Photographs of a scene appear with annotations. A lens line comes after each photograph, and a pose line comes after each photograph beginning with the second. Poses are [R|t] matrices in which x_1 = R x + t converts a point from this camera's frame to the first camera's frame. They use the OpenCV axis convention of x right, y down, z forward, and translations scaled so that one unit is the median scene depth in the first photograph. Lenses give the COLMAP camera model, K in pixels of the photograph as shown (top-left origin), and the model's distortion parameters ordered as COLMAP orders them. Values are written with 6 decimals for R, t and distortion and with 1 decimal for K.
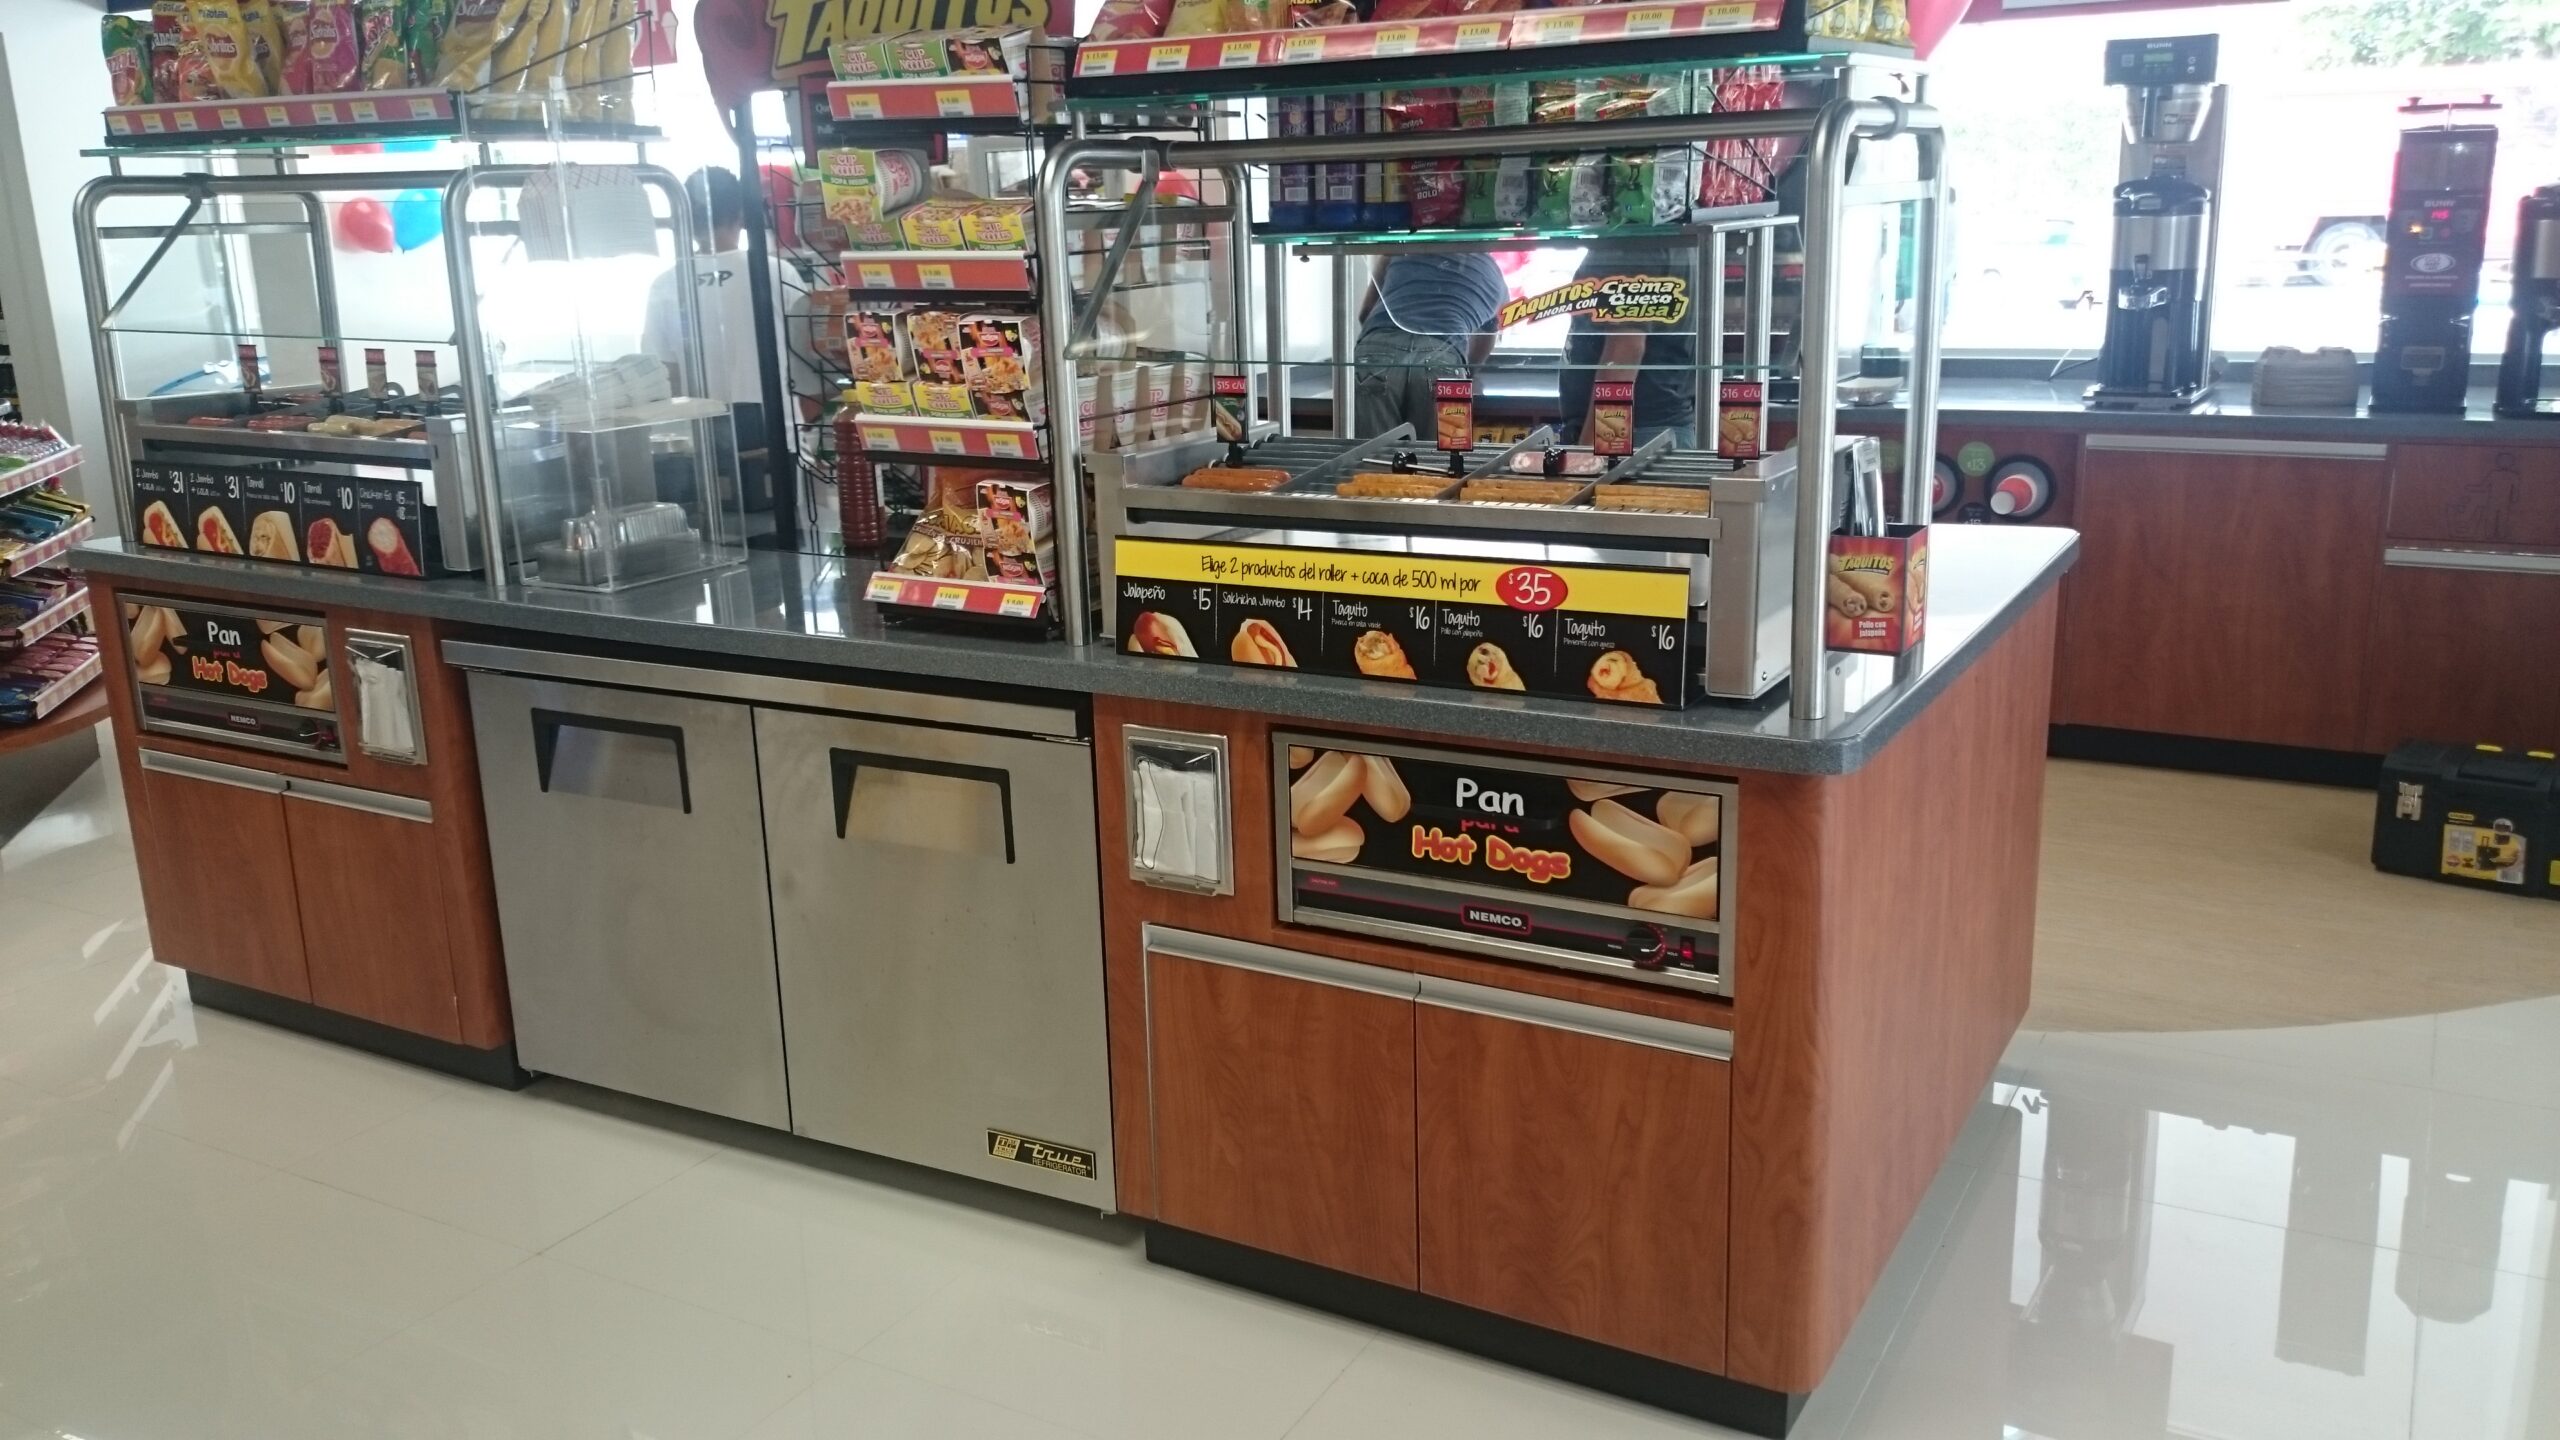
lens RADIAL K [[2023.1, 0, 1280.0], [0, 2023.1, 720.0], [0, 0, 1]] dist [0.284117, -0.848111]
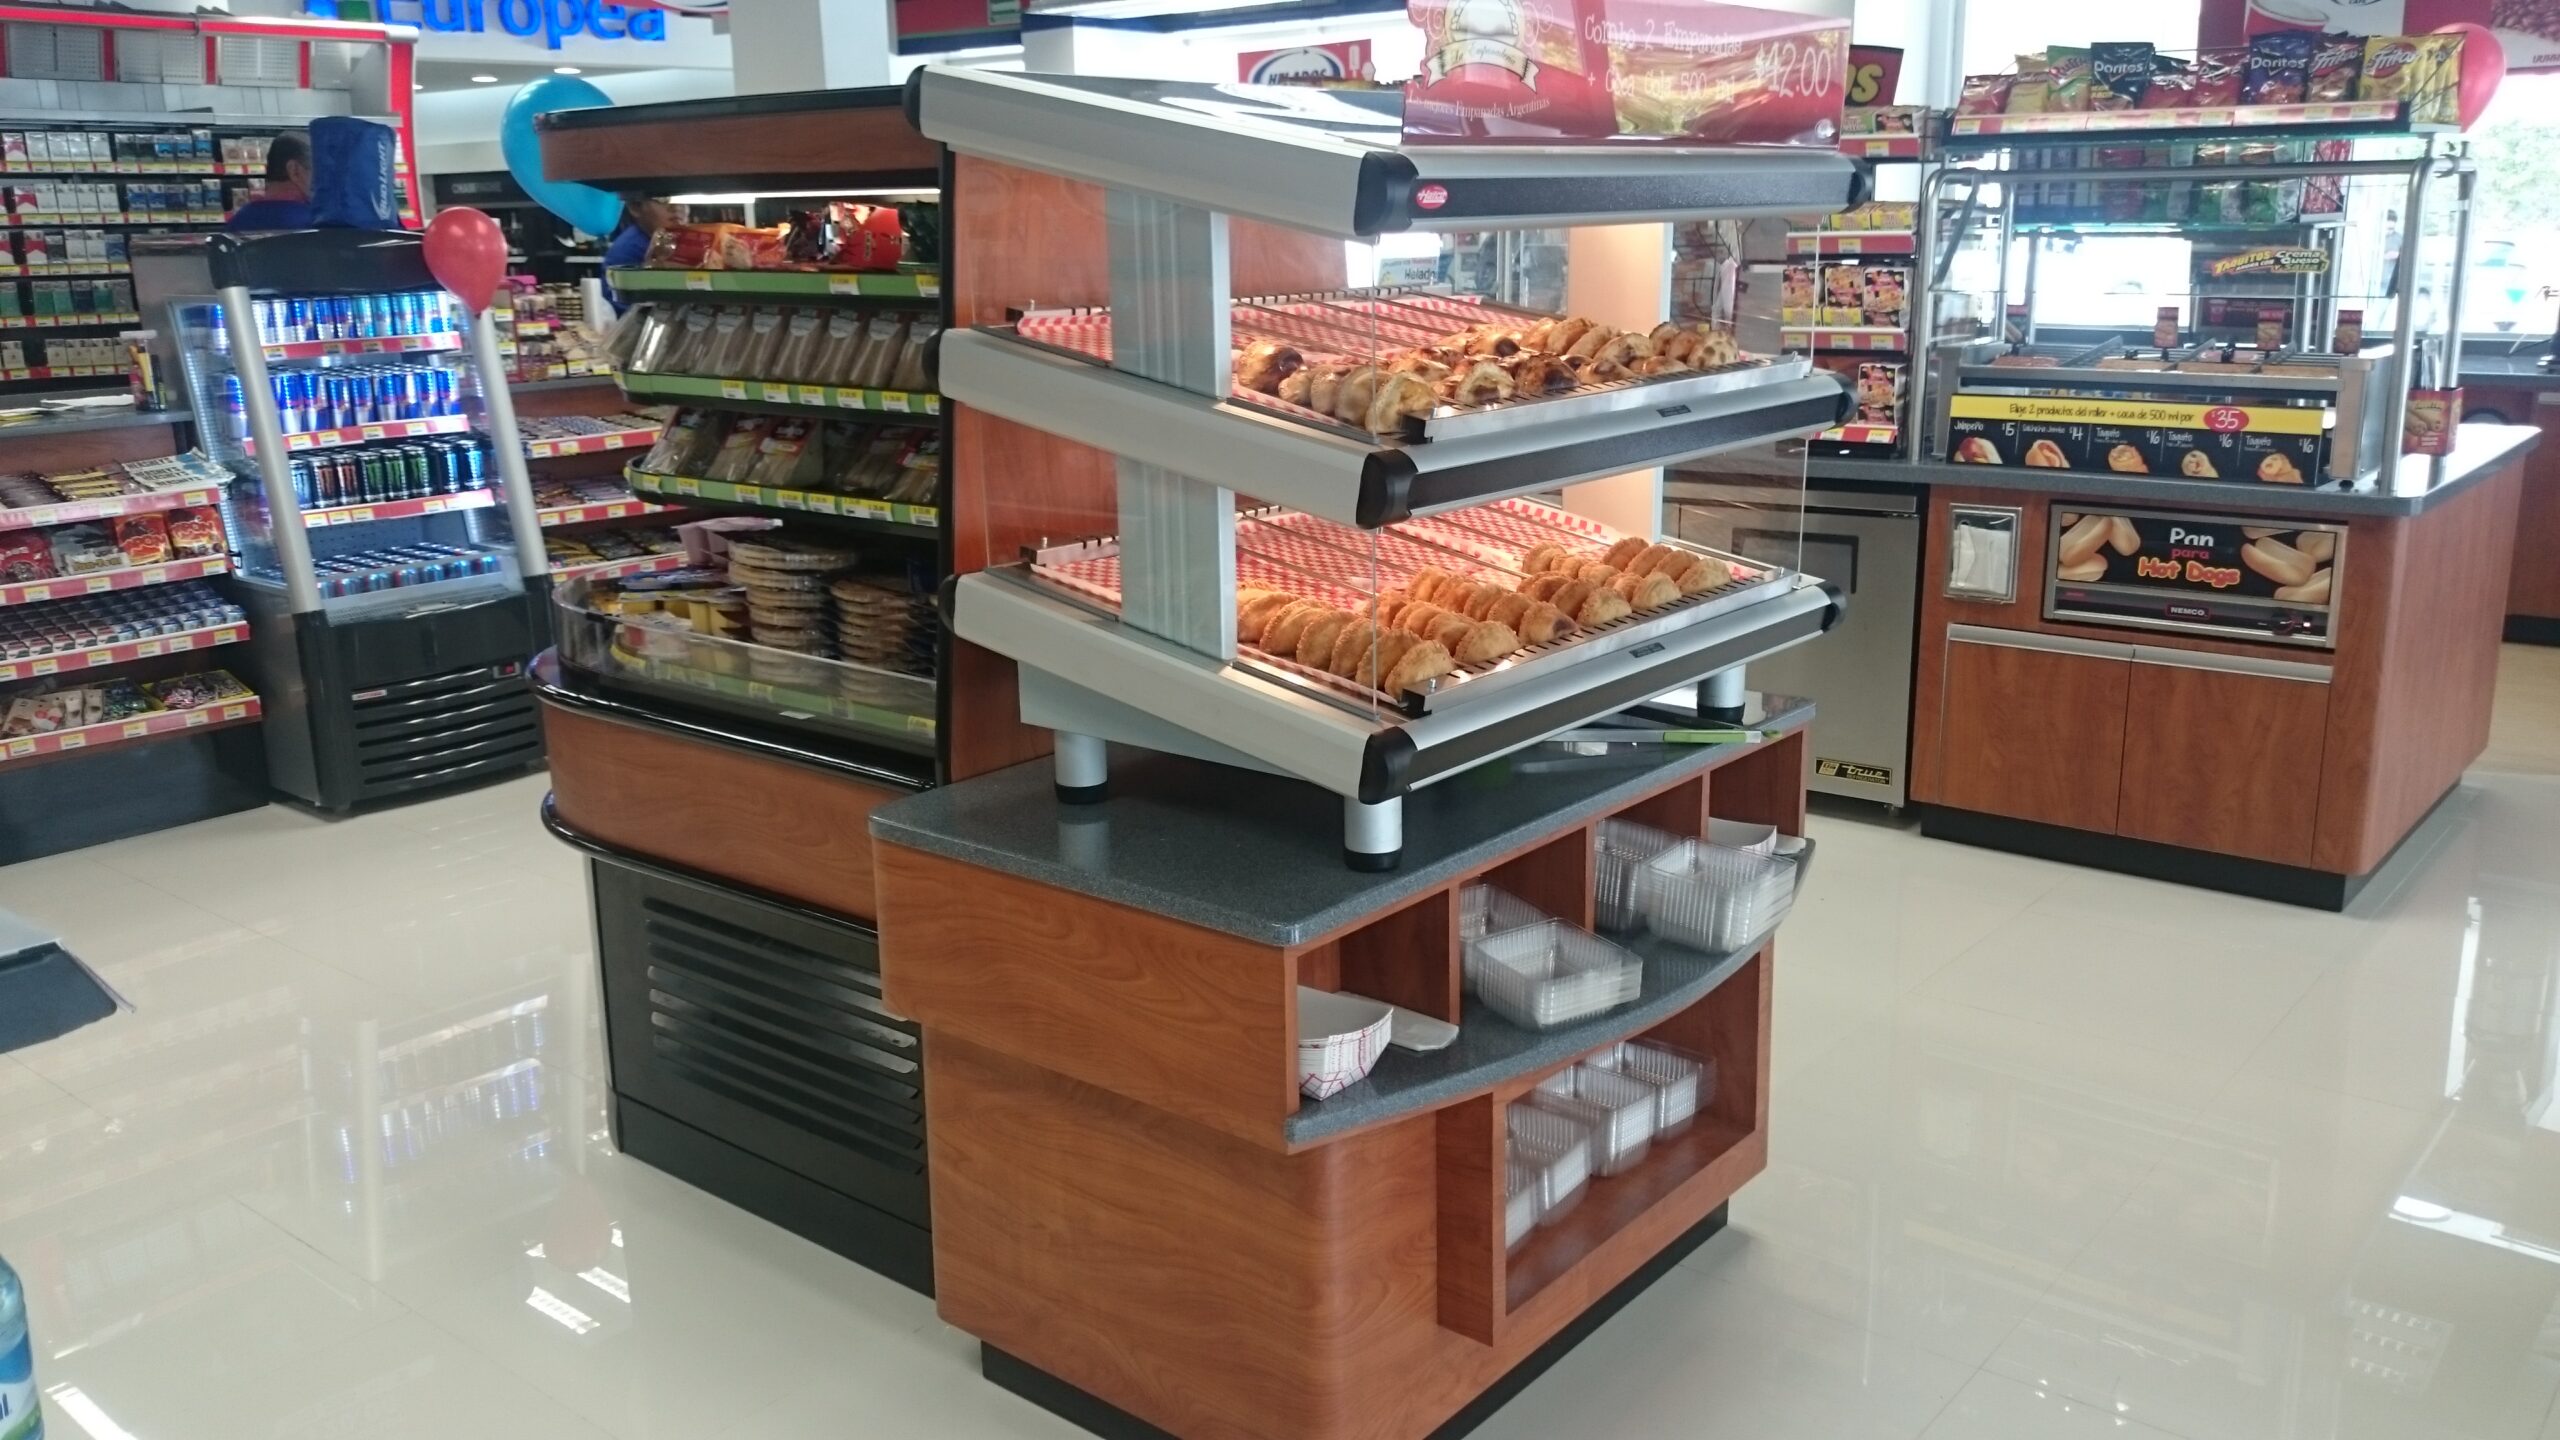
lens RADIAL K [[2033.5, 0, 1280.0], [0, 2033.5, 720.0], [0, 0, 1]] dist [0.006743, -0.043516]
pose [[0.985334, 0.050965, -0.162845, -0.364087], [-0.051545, 0.998670, 0.000665, 0.224203], [0.162663, 0.007738, 0.986651, -0.831219]]
